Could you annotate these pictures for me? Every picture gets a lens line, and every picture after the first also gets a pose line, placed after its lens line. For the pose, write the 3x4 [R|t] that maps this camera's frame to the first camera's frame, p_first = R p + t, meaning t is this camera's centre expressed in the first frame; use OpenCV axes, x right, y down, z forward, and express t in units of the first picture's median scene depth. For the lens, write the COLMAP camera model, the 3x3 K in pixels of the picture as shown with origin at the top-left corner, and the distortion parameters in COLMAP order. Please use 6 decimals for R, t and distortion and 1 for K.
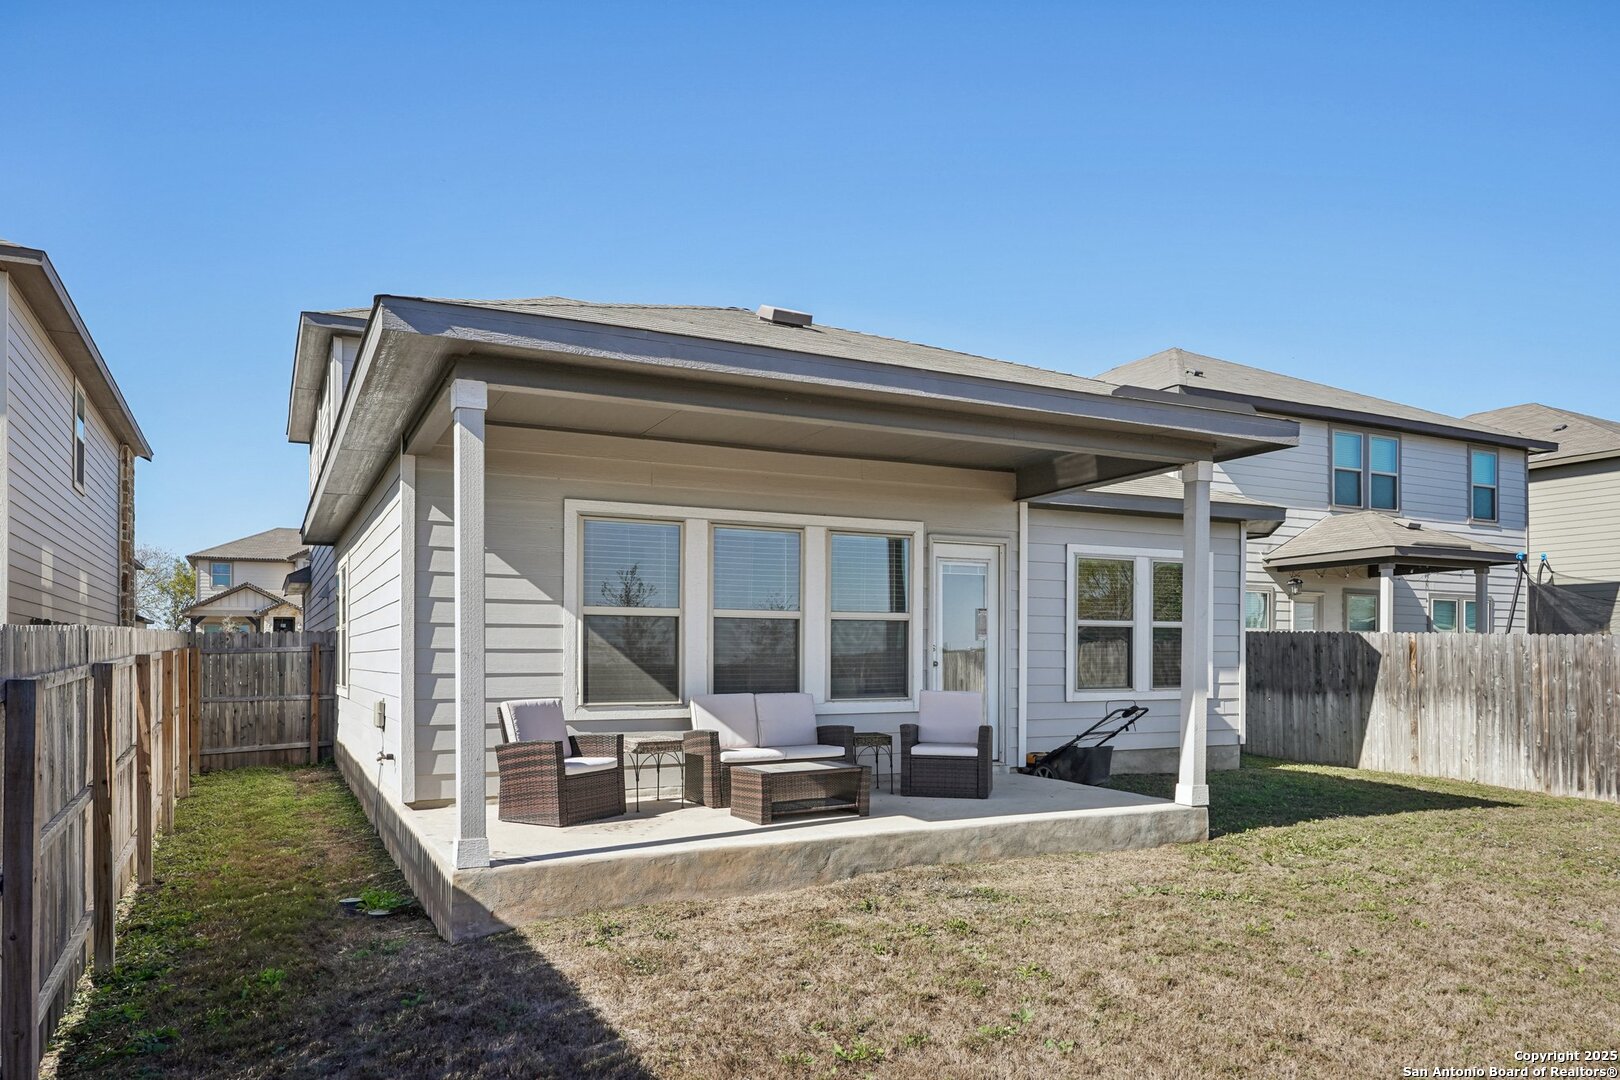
lens RADIAL K [[1070.0, 0, 807.1], [0, 1070.0, 657.9], [0, 0, 1]] dist [0.000345, -0.000834]
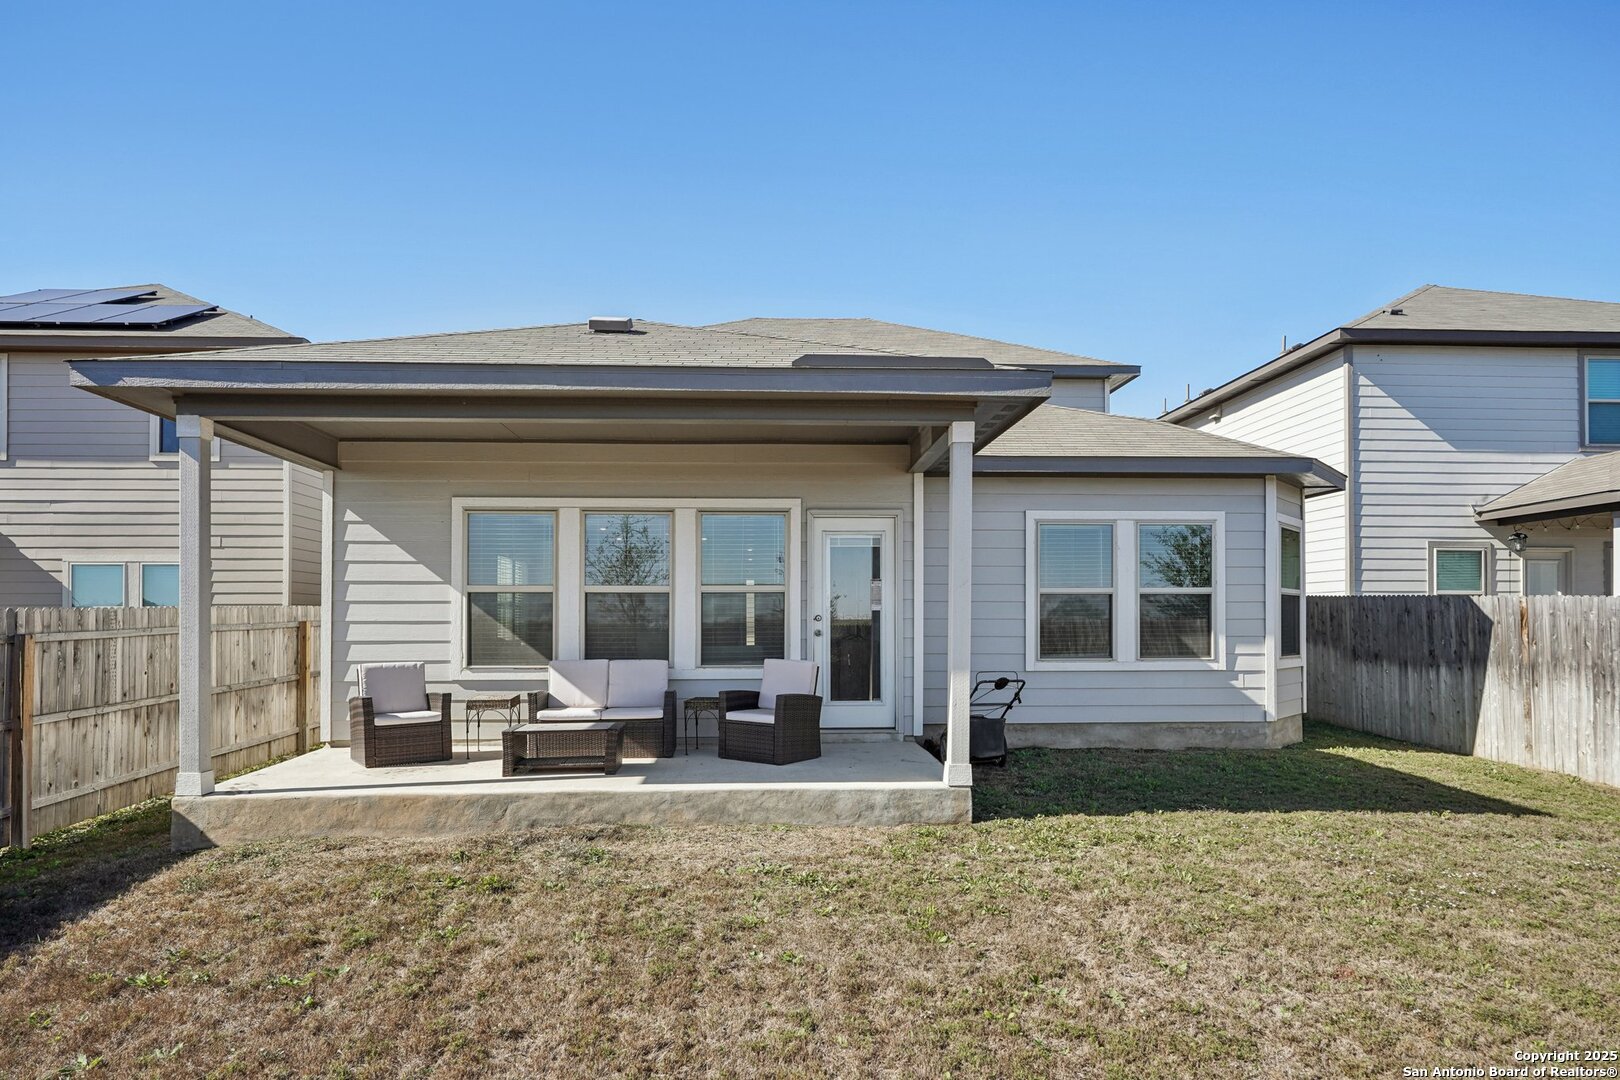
lens RADIAL K [[942.5, 0, 818.0], [0, 942.5, 602.1], [0, 0, 1]] dist [-0.001266, -0.000319]
pose [[0.919560, -0.009129, -0.392843, 0.569139], [0.001301, 0.999795, -0.020189, -0.007288], [0.392947, 0.018054, 0.919384, 0.179695]]
